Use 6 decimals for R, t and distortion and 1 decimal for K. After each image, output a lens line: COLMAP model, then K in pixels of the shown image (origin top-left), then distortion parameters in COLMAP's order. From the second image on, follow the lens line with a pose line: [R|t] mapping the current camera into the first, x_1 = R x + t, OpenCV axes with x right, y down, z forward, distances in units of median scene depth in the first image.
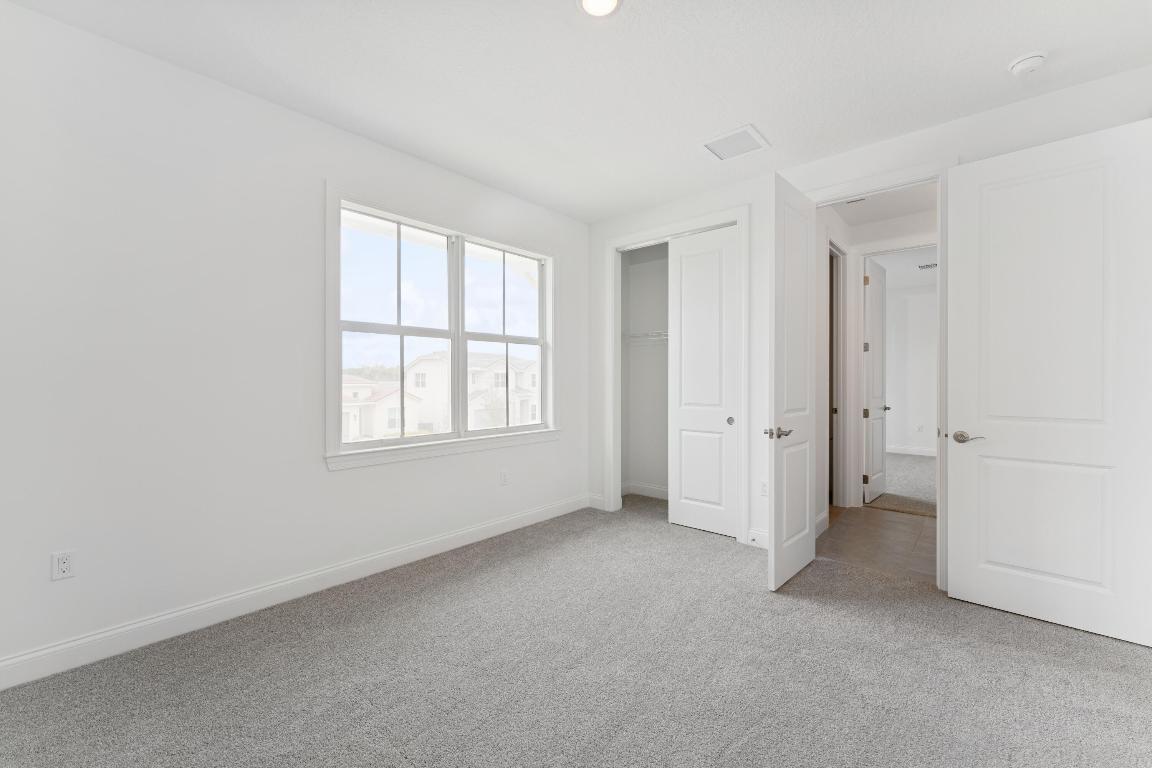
lens RADIAL K [[469.2, 0, 561.0], [0, 469.2, 378.8], [0, 0, 1]] dist [-0.001824, -0.000314]
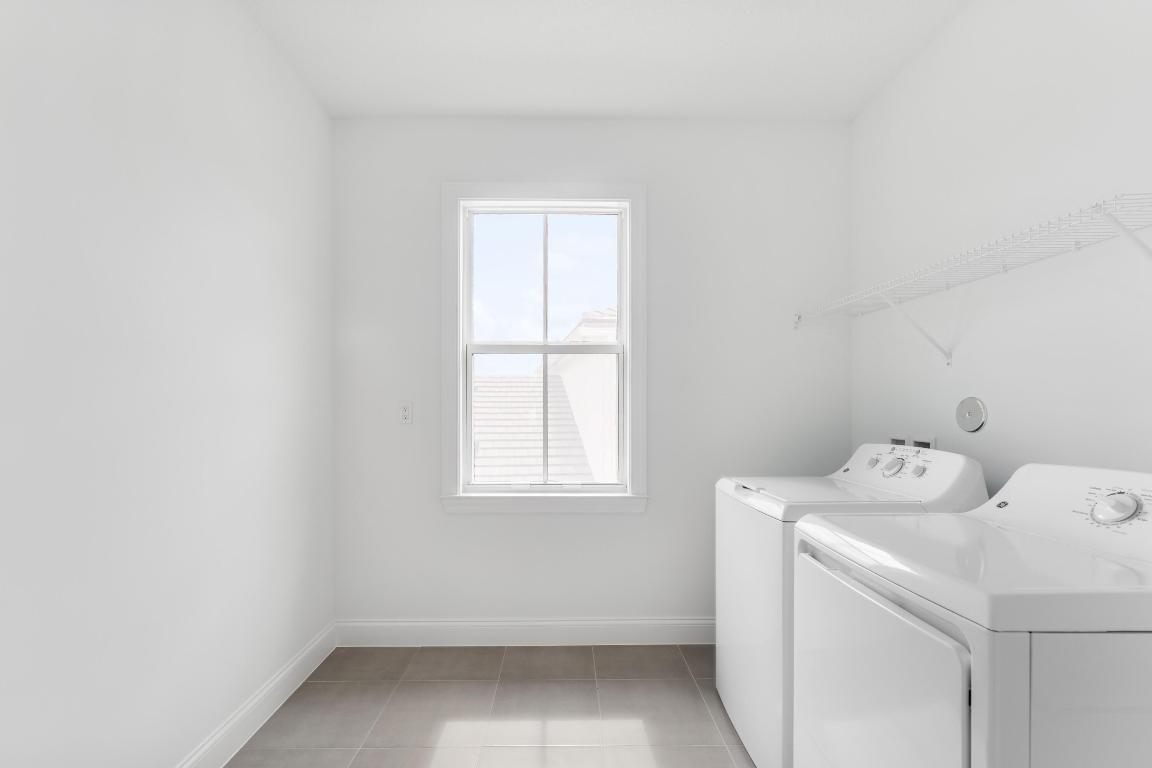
lens RADIAL K [[543.8, 0, 576.4], [0, 543.8, 417.3], [0, 0, 1]] dist [0.079309, 0.000013]
pose [[0.698733, 0.009252, -0.715322, 0.683785], [-0.000886, 0.999927, 0.012068, 0.003209], [0.715382, -0.007798, 0.698691, 0.744927]]
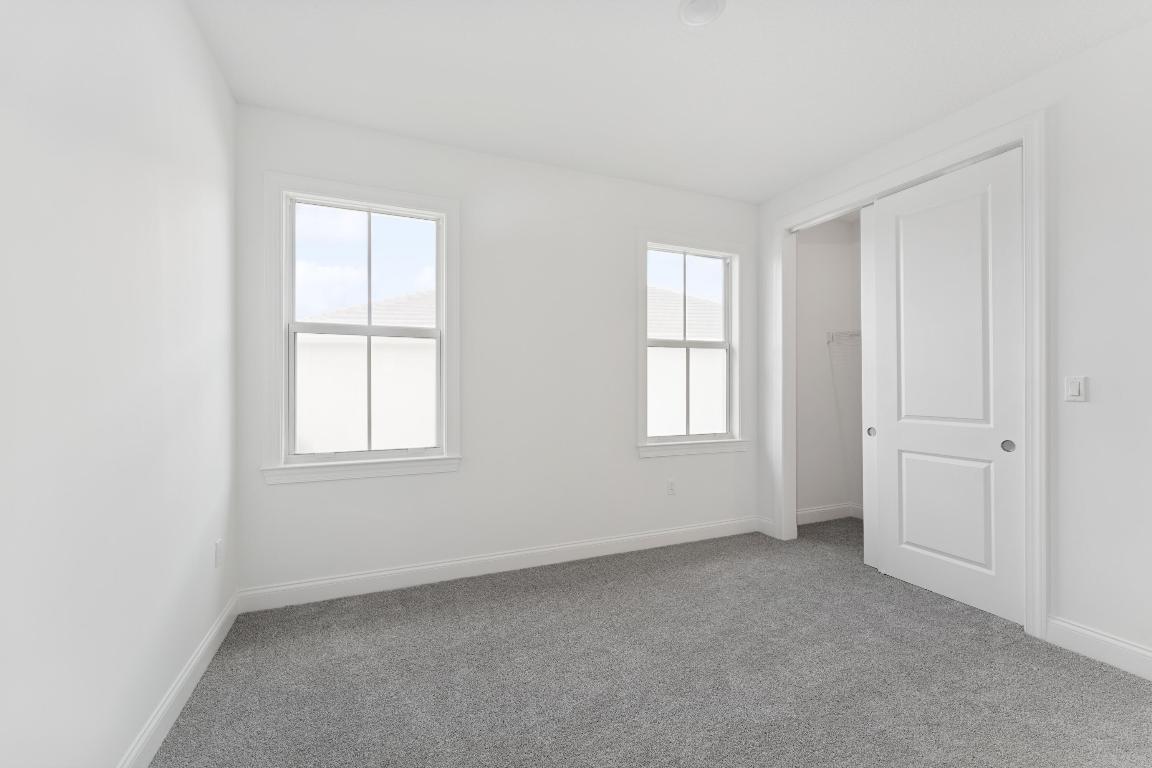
lens RADIAL K [[455.0, 0, 544.7], [0, 455.0, 390.7], [0, 0, 1]] dist [-0.002418, -0.000124]
pose [[0.905334, 0.004173, -0.424679, 0.025885], [0.000817, 0.999933, 0.011567, 0.000045], [0.424699, -0.010819, 0.905270, 0.027859]]
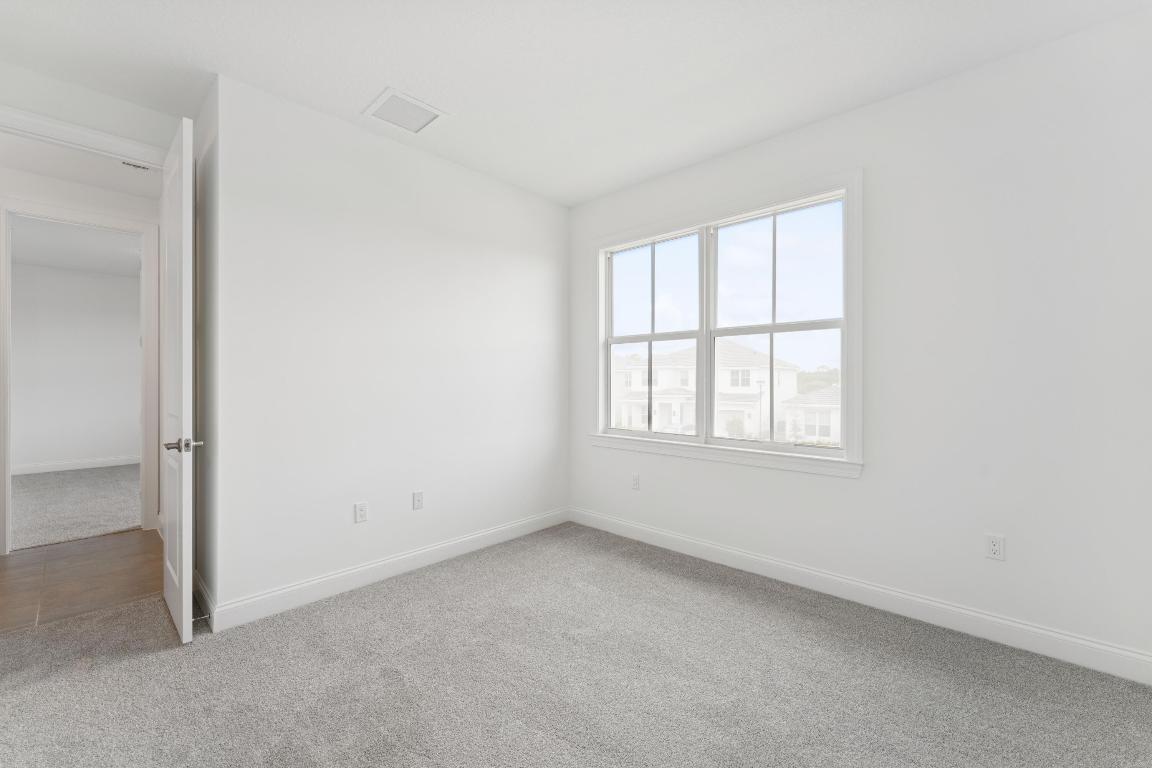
lens RADIAL K [[457.9, 0, 591.2], [0, 457.9, 384.6], [0, 0, 1]] dist [-0.000119, -0.000018]
pose [[0.026735, 0.008246, -0.999609, 0.944580], [0.000073, 0.999966, 0.008251, 0.002470], [0.999643, -0.000294, 0.026734, 1.016680]]
